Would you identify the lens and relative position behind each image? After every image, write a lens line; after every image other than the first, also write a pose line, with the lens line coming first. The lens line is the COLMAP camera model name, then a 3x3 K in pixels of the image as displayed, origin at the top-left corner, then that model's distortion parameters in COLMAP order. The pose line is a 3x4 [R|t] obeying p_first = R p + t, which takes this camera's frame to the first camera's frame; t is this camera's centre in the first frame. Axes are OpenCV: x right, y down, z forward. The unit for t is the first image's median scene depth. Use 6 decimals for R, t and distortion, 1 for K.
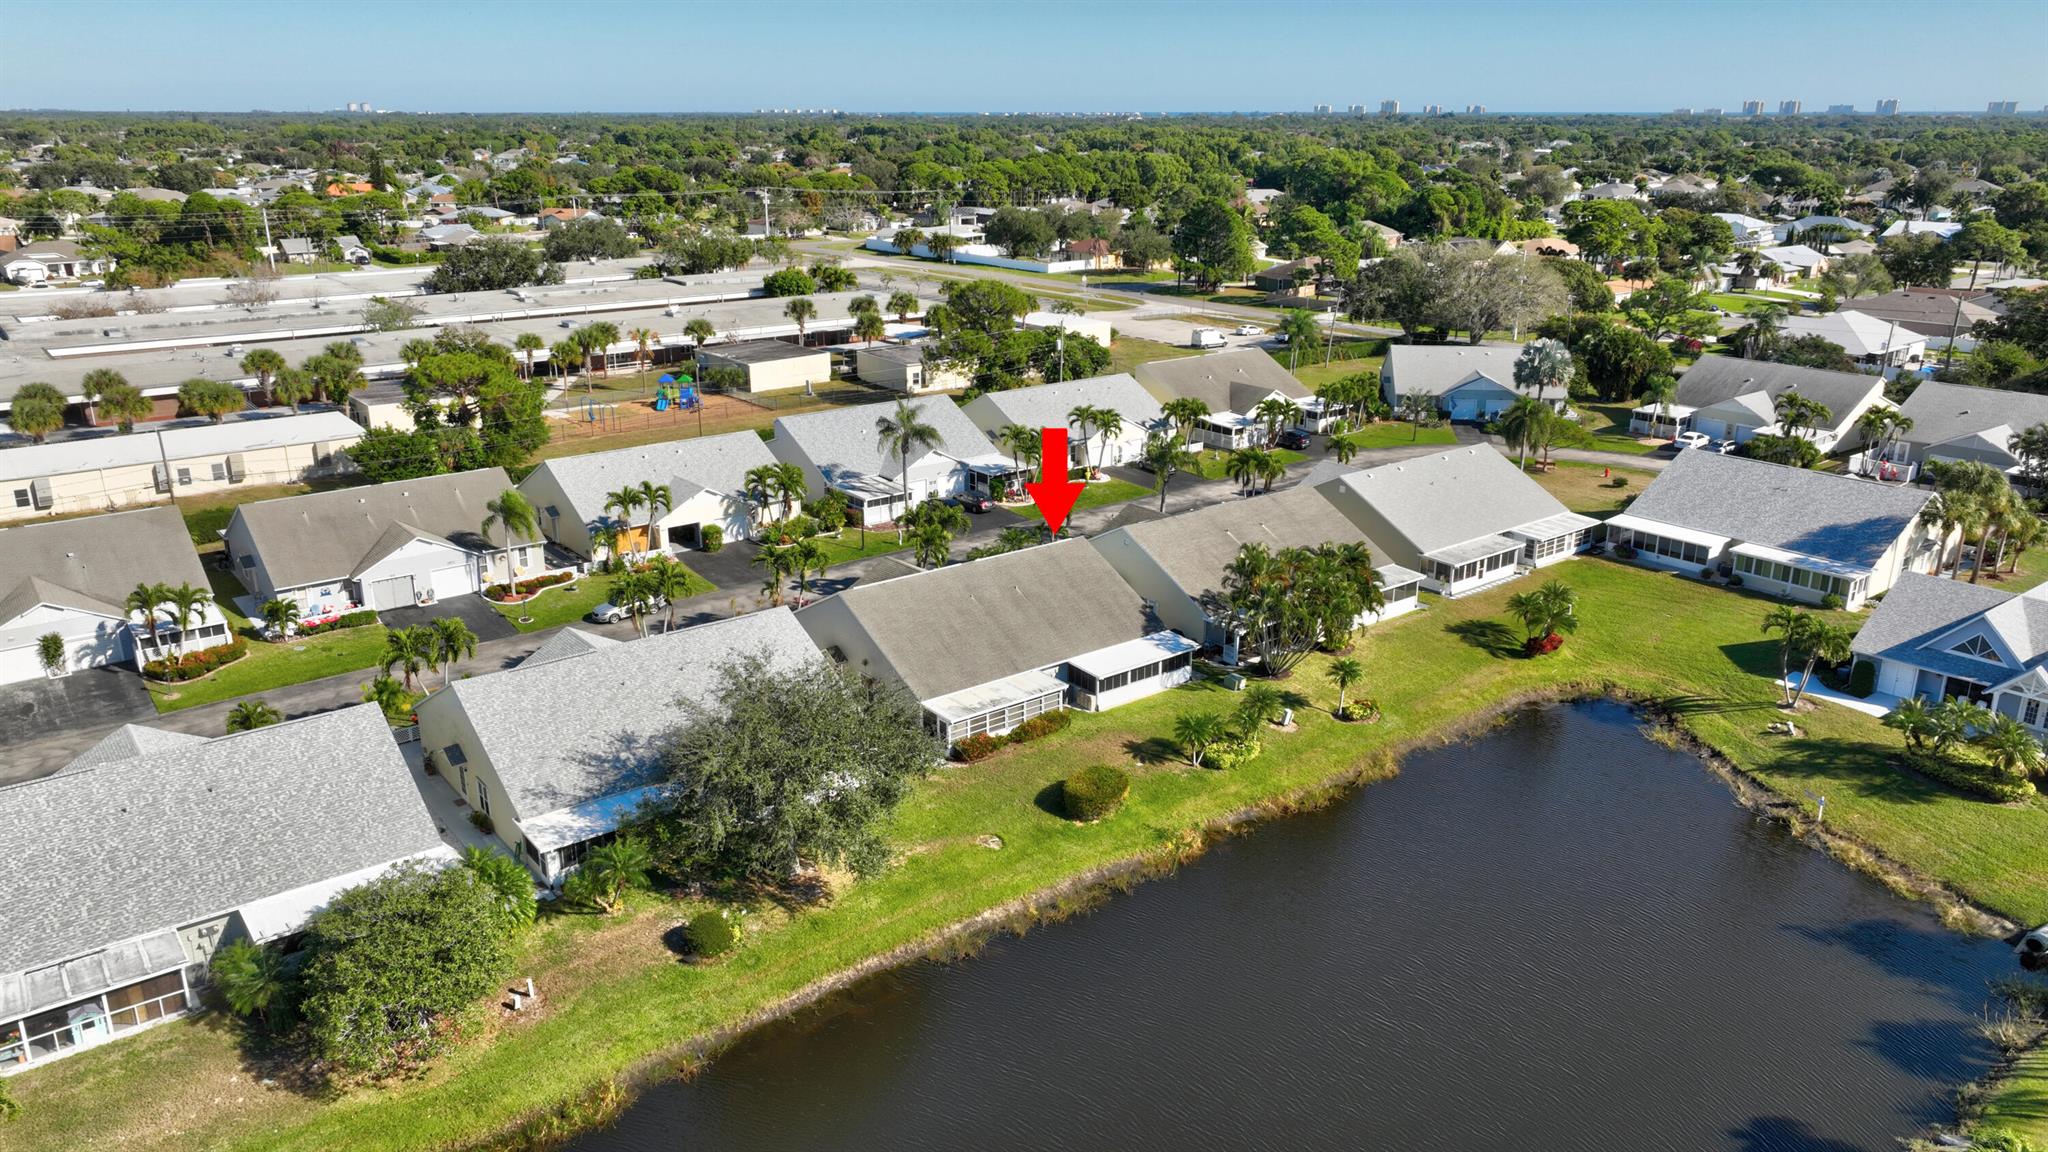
lens RADIAL K [[1443.7, 0, 1015.4], [0, 1443.7, 578.0], [0, 0, 1]] dist [0.001177, 0.008389]
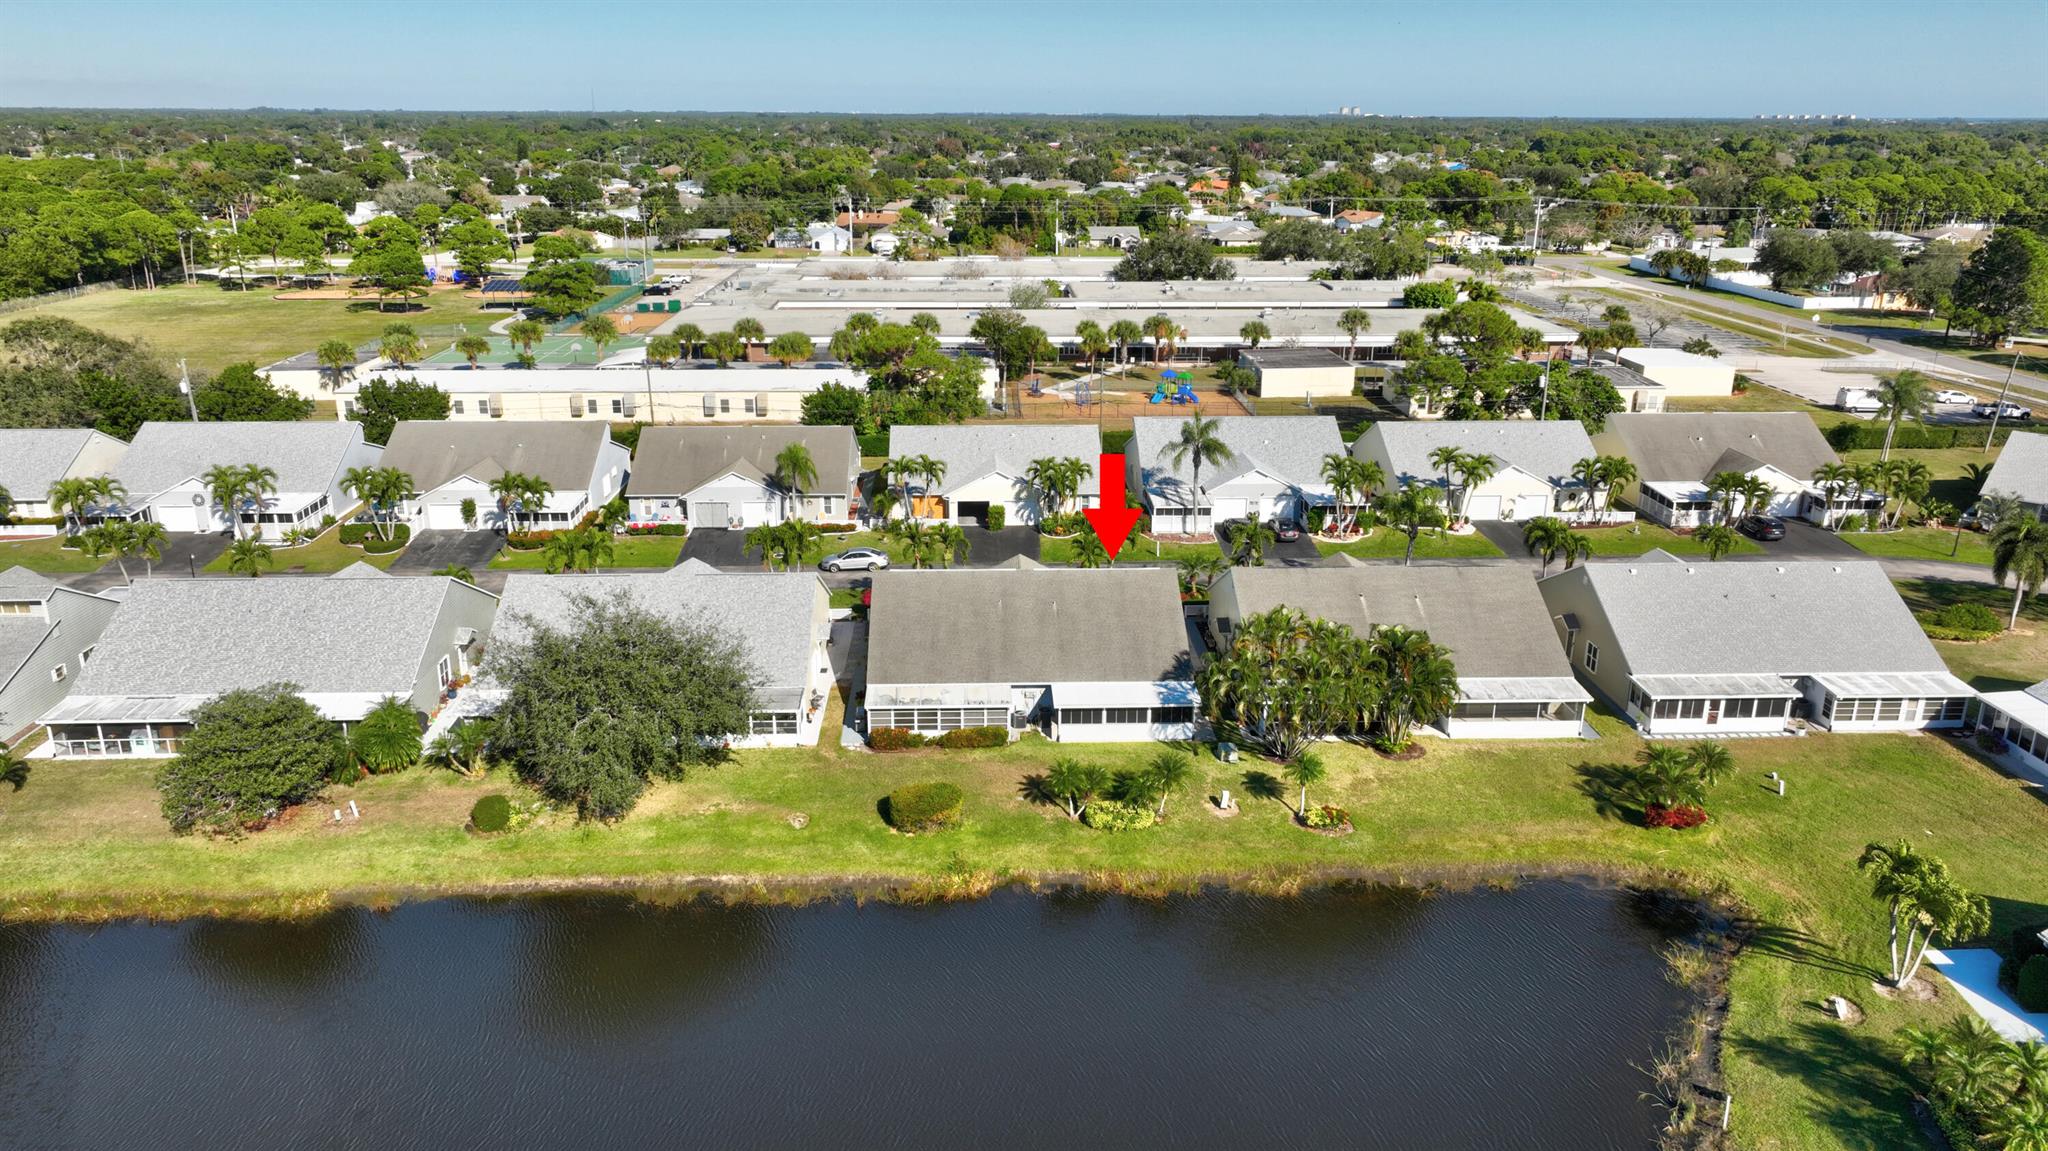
lens RADIAL K [[1443.7, 0, 1015.4], [0, 1443.7, 577.5], [0, 0, 1]] dist [0.001177, 0.008389]
pose [[0.808292, 0.184302, -0.559193, 0.445192], [-0.186041, 0.981034, 0.054419, -0.049731], [0.558617, 0.060047, 0.827249, 0.149146]]
